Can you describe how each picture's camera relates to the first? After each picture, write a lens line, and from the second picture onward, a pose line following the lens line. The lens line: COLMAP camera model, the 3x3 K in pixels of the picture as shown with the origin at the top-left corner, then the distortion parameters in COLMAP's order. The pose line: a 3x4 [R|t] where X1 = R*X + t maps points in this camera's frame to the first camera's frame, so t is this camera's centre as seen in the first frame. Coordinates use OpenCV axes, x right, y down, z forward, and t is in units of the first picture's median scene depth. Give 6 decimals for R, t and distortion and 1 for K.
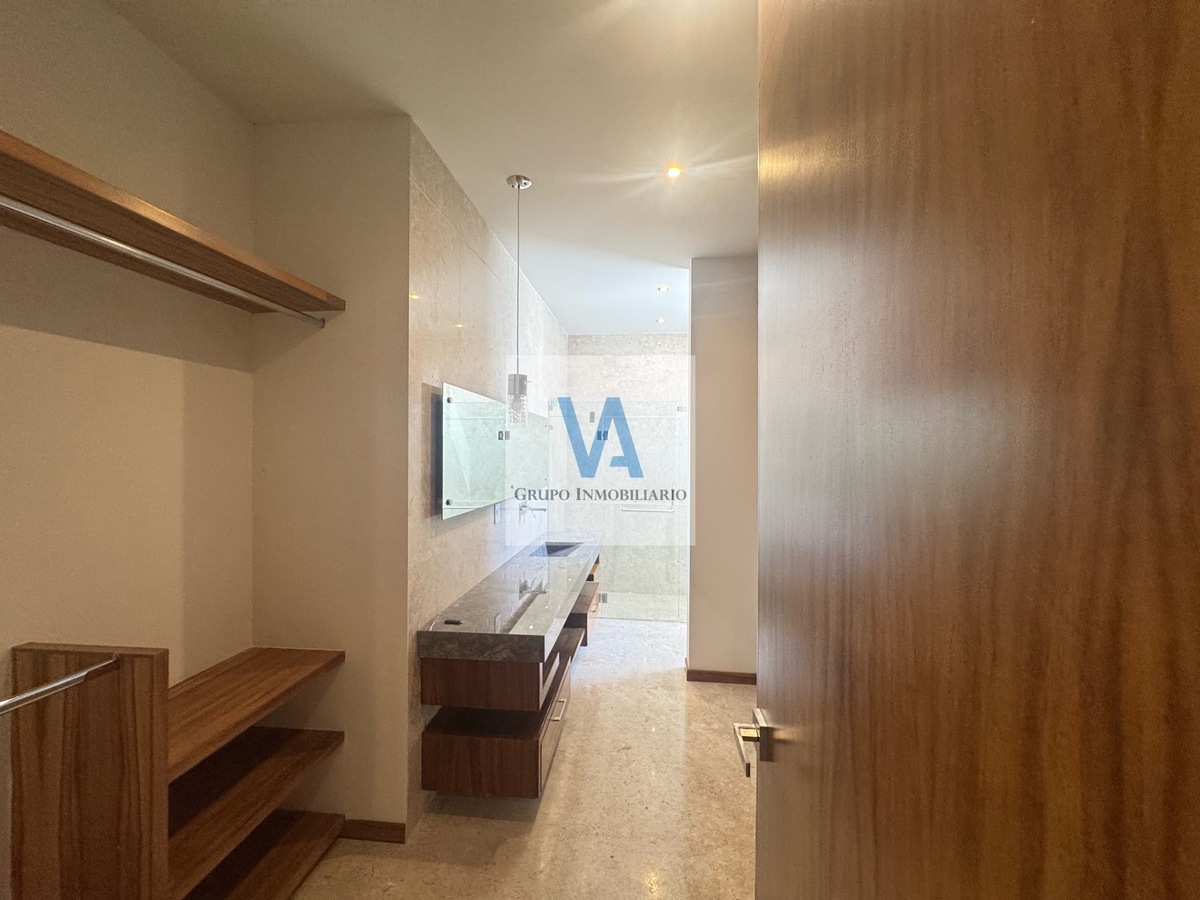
lens RADIAL K [[476.3, 0, 600.7], [0, 476.3, 449.9], [0, 0, 1]] dist [-0.005526, 0.000711]
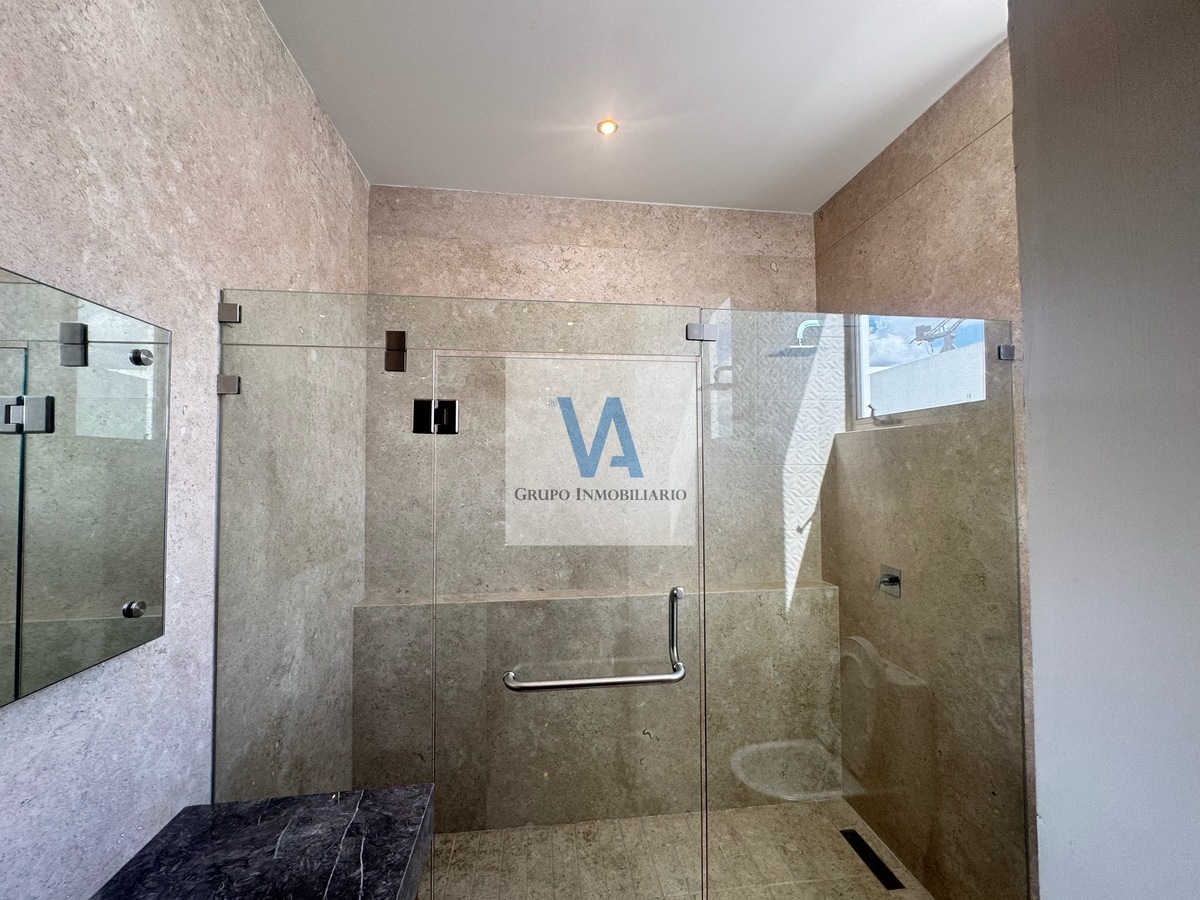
lens RADIAL K [[476.3, 0, 599.9], [0, 476.3, 451.7], [0, 0, 1]] dist [-0.005526, 0.000711]
pose [[0.973231, -0.003770, 0.229798, 0.028806], [0.010653, 0.999531, -0.028718, 0.000188], [-0.229582, 0.030397, 0.972815, 0.576014]]
